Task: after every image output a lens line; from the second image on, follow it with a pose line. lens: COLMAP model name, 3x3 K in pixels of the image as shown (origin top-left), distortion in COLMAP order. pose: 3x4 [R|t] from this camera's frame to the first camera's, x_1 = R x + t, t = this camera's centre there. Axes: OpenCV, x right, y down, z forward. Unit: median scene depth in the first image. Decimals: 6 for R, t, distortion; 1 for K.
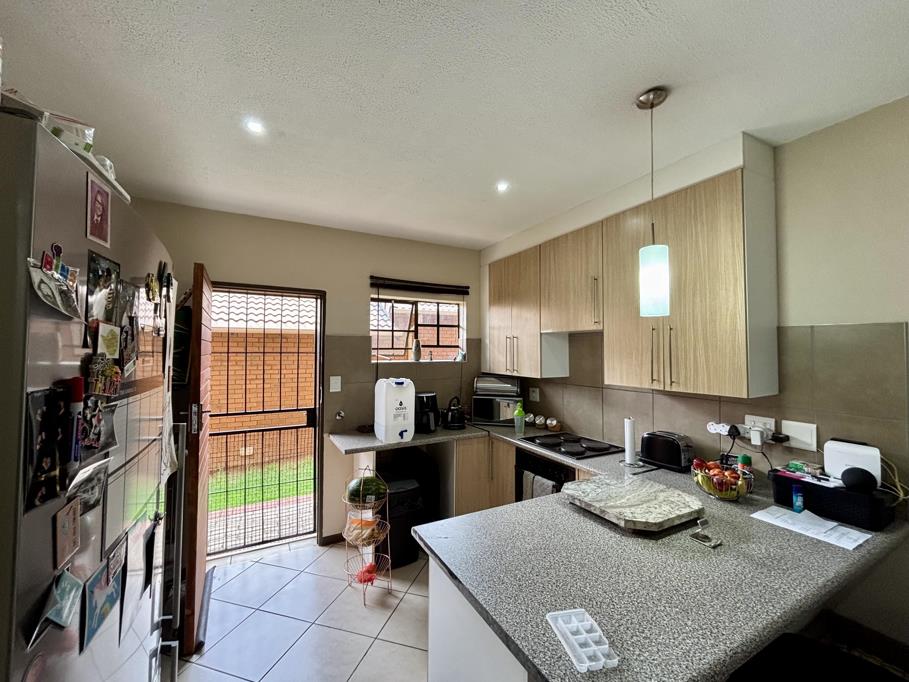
lens RADIAL K [[364.1, 0, 451.2], [0, 364.1, 339.3], [0, 0, 1]] dist [0.000655, 0.000099]
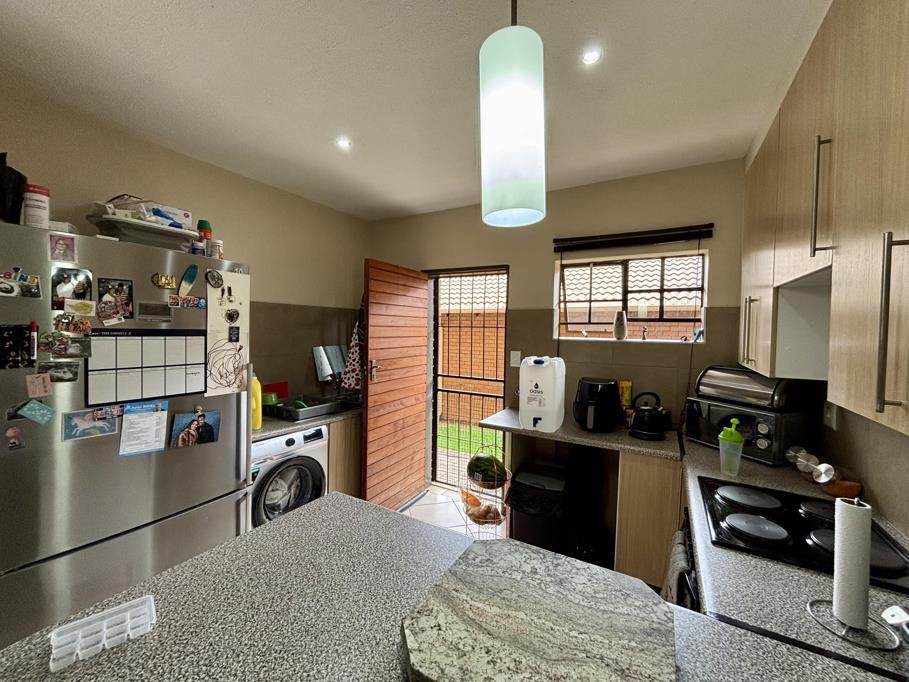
lens RADIAL K [[364.1, 0, 451.2], [0, 364.1, 339.3], [0, 0, 1]] dist [0.000655, 0.000099]
pose [[0.538996, 0.031840, -0.841706, 0.389699], [0.011758, 0.998903, 0.045316, 0.023044], [0.842226, -0.034322, 0.538031, 0.320028]]
